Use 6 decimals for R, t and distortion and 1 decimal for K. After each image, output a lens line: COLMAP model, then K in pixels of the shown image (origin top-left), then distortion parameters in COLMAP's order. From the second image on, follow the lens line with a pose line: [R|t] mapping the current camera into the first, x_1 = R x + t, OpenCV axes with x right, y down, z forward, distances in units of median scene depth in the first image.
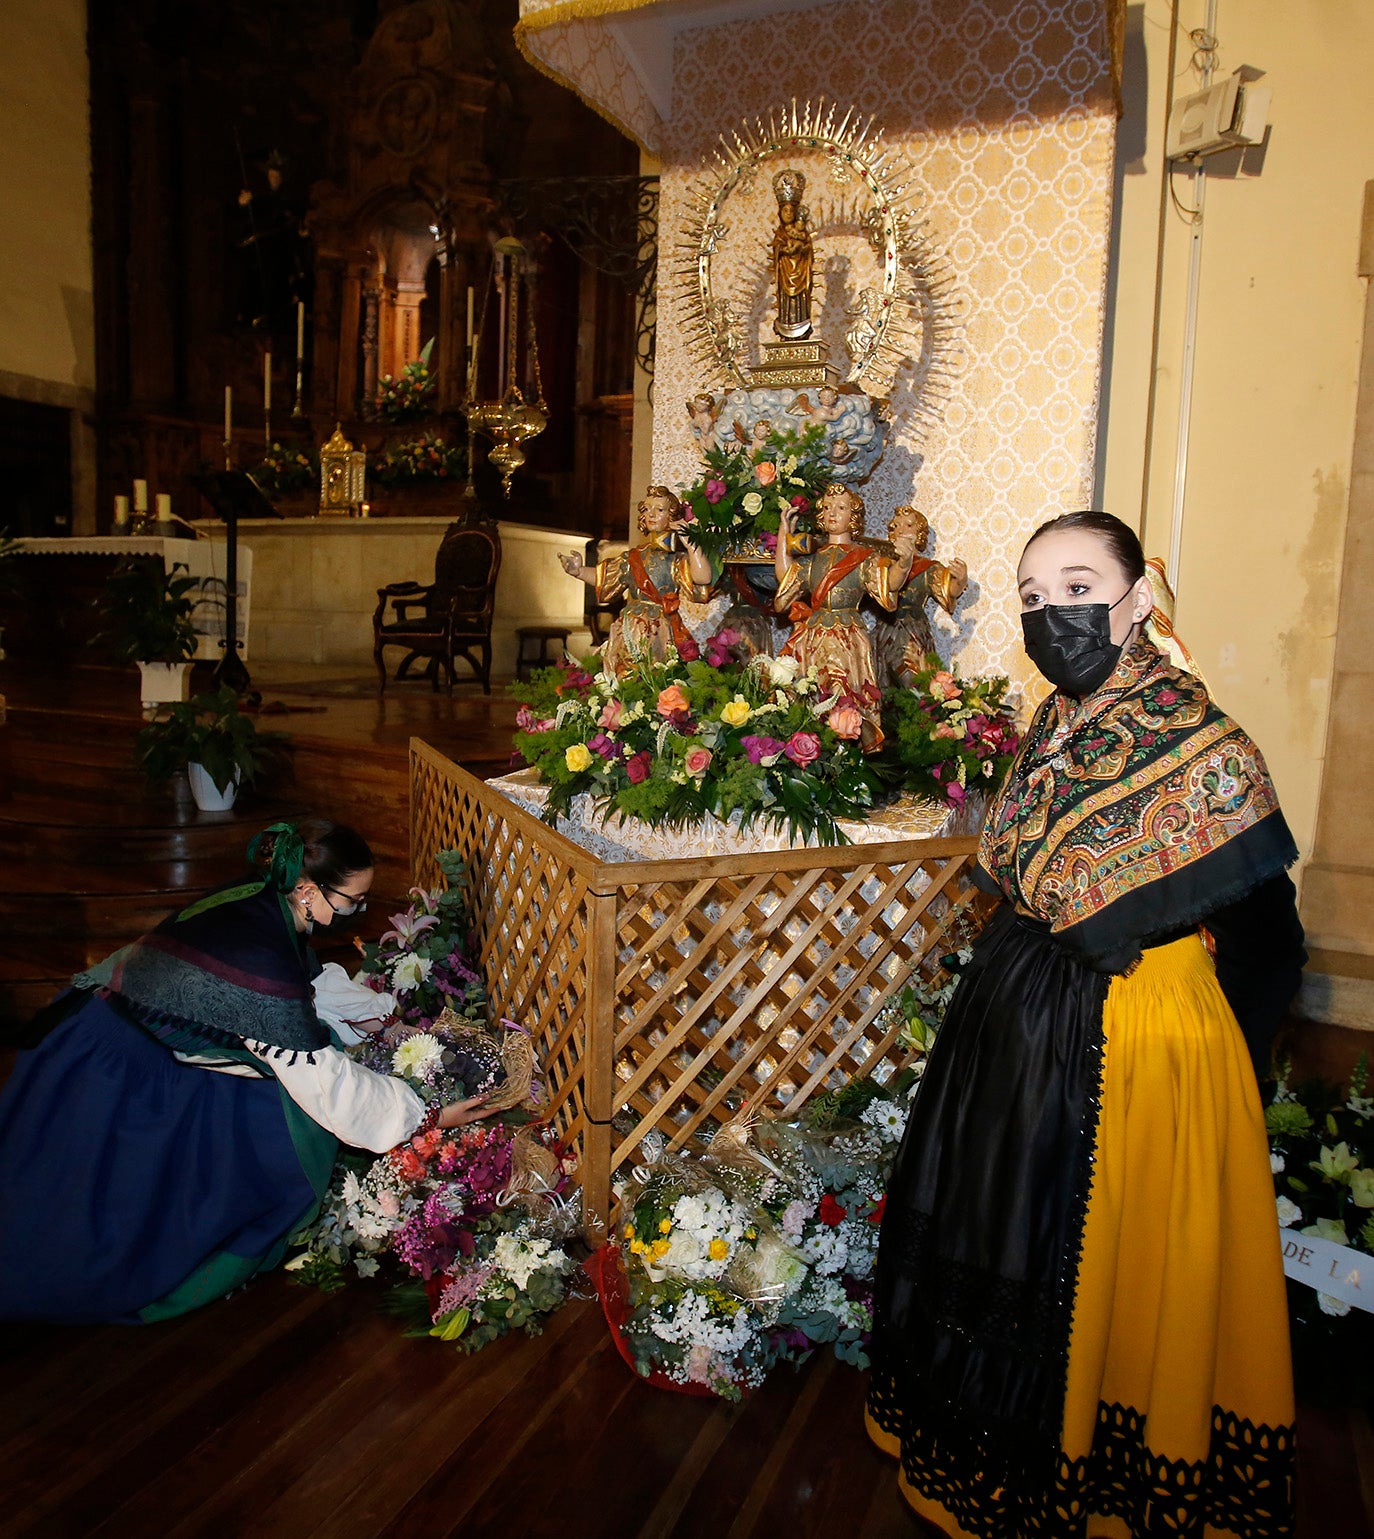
lens RADIAL K [[1065.9, 0, 723.6], [0, 1065.9, 742.8], [0, 0, 1]] dist [-0.096253, 0.054382]
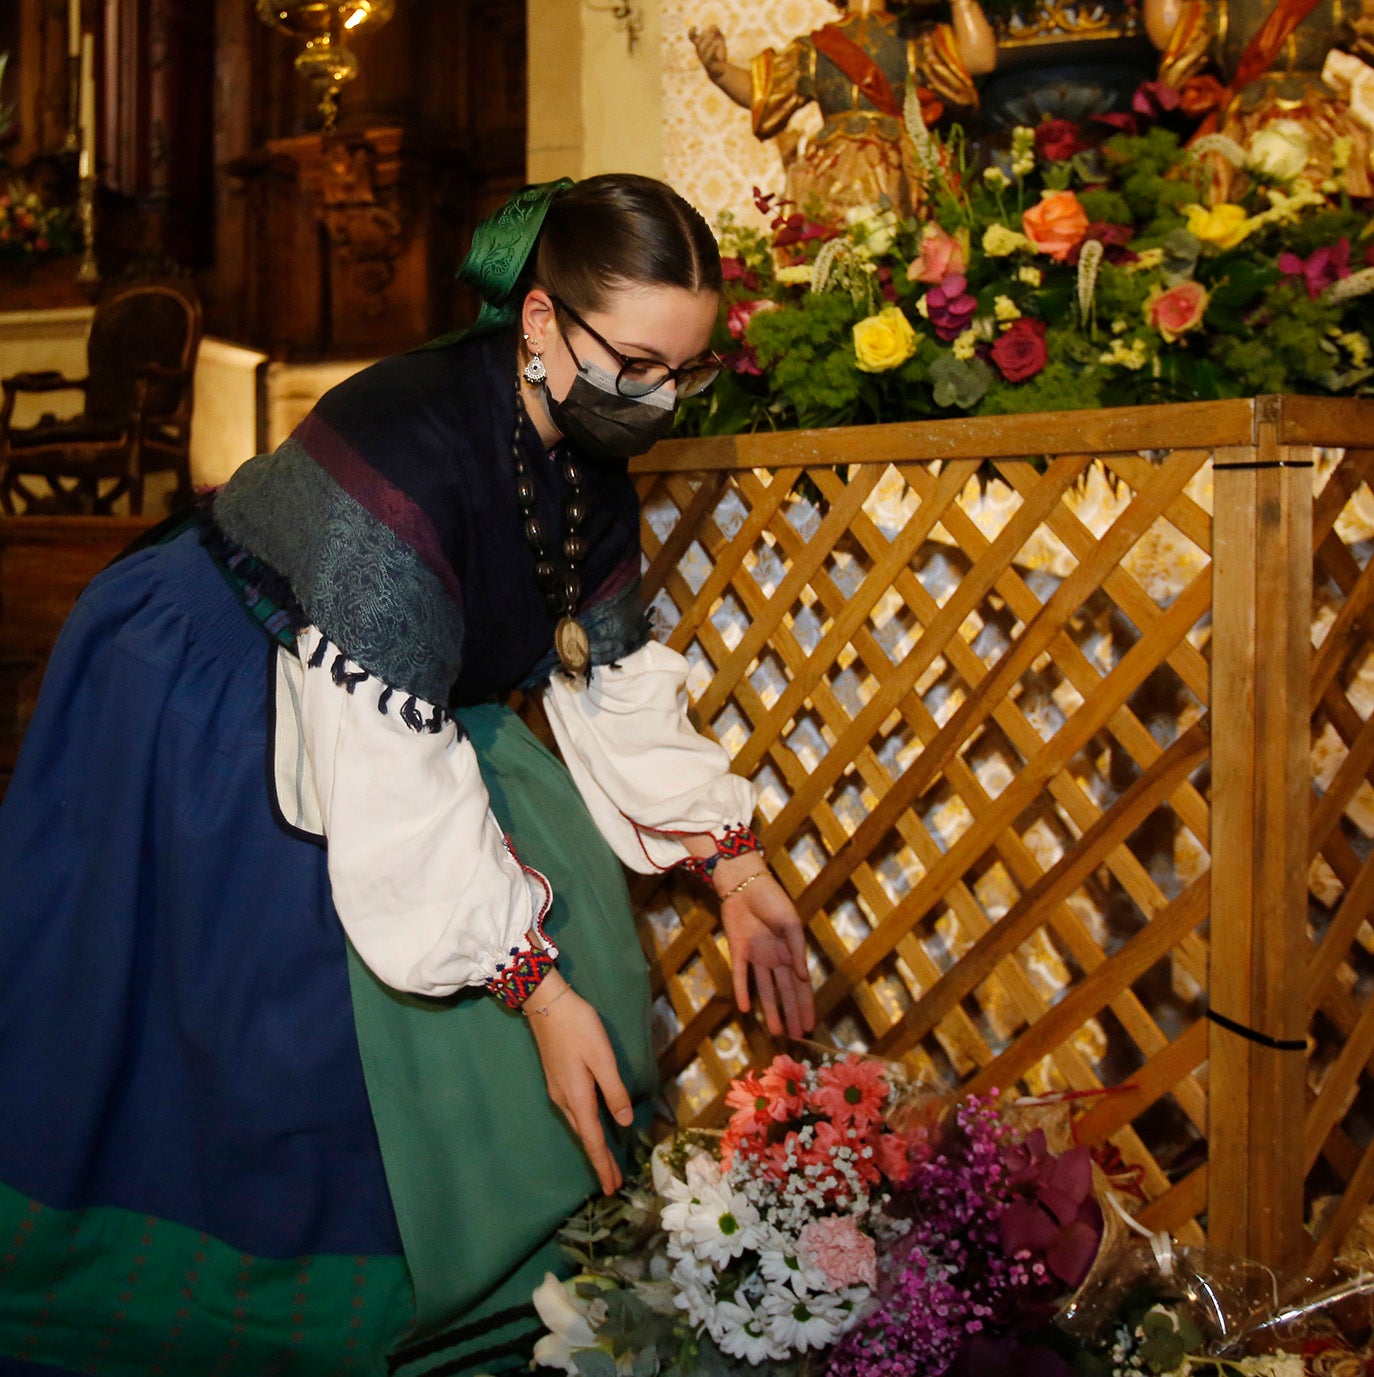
lens RADIAL K [[1581.8, 0, 444.2], [0, 1581.8, 537.0], [0, 0, 1]] dist [-0.081231, 0.087589]
pose [[0.996574, -0.039566, 0.072633, -0.302346], [0.048895, 0.990106, -0.131529, 0.143946], [-0.066710, 0.134629, 0.988648, 0.251972]]
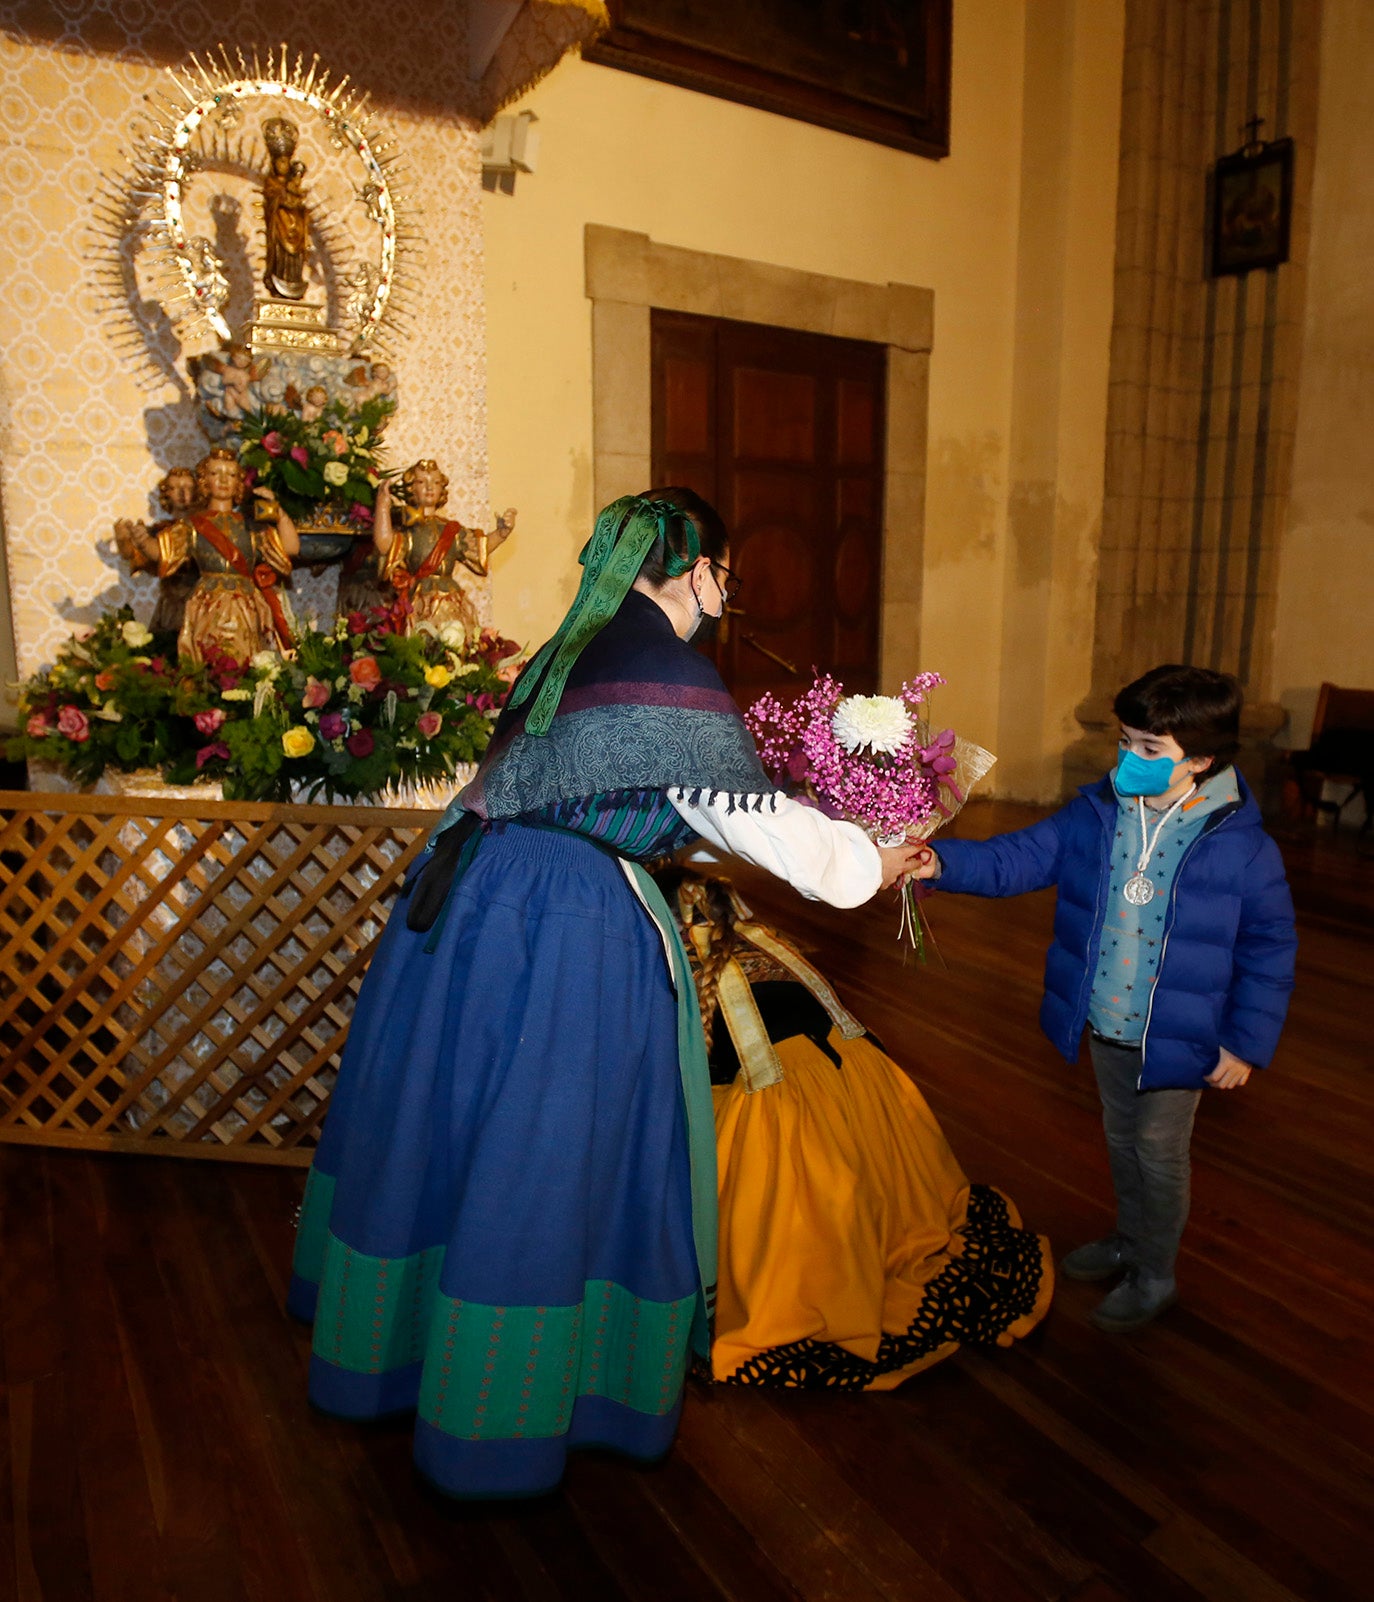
lens RADIAL K [[1112.2, 0, 747.8], [0, 1112.2, 782.6], [0, 0, 1]] dist [-0.053220, 0.000024]
pose [[0.532306, -0.187811, 0.825456, -0.581570], [0.116400, 0.982056, 0.148379, -0.039377], [-0.838512, 0.017100, 0.544615, 0.091568]]
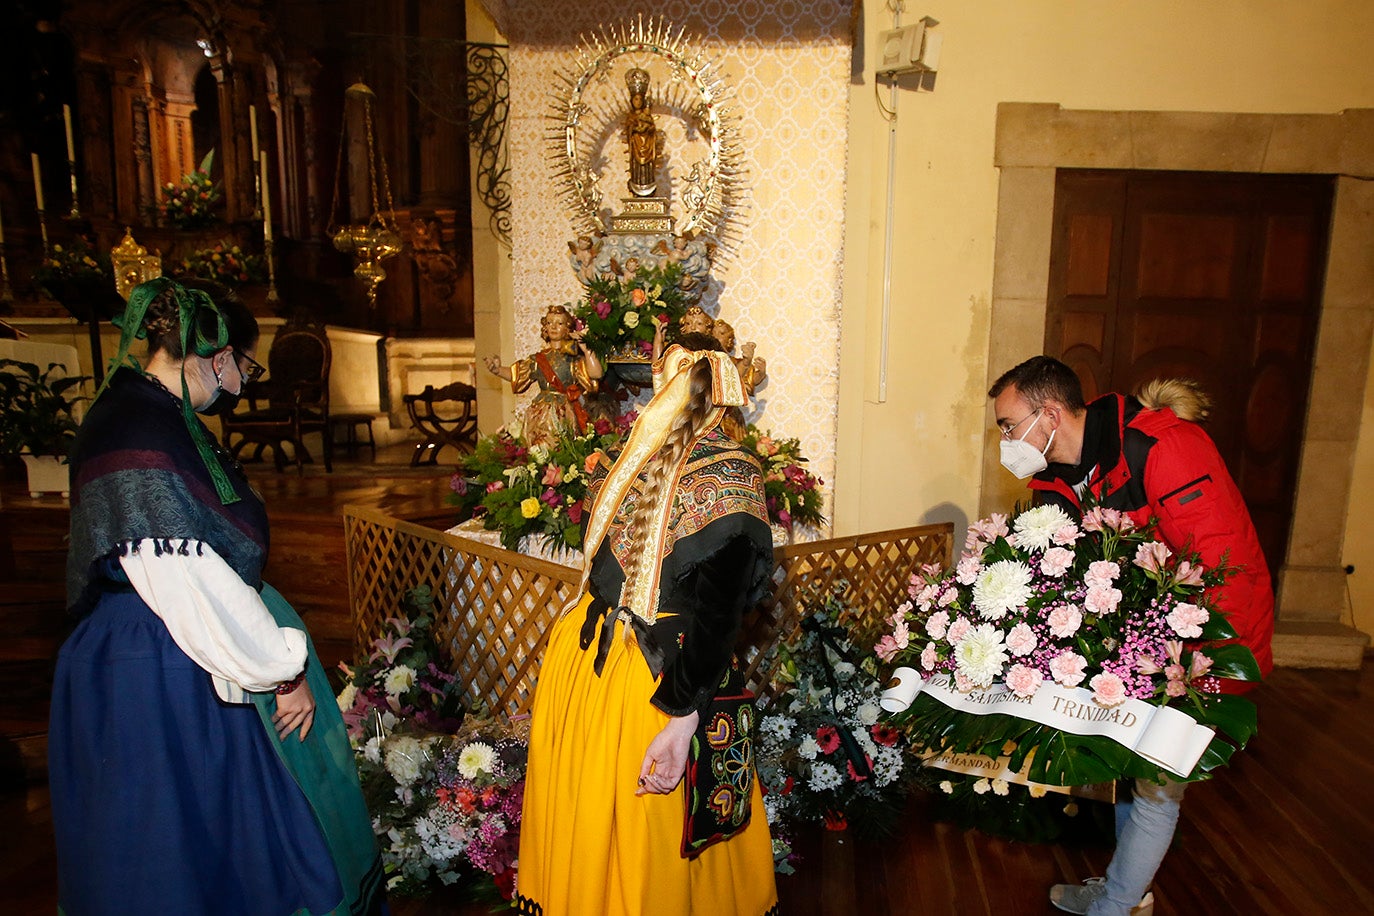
lens RADIAL K [[864.3, 0, 759.5], [0, 864.3, 577.6], [0, 0, 1]] dist [-0.081544, 0.033842]
pose [[0.944211, -0.081793, 0.319023, -0.170761], [0.053163, 0.993819, 0.097453, 0.008786], [-0.325022, -0.075056, 0.942723, -0.119683]]
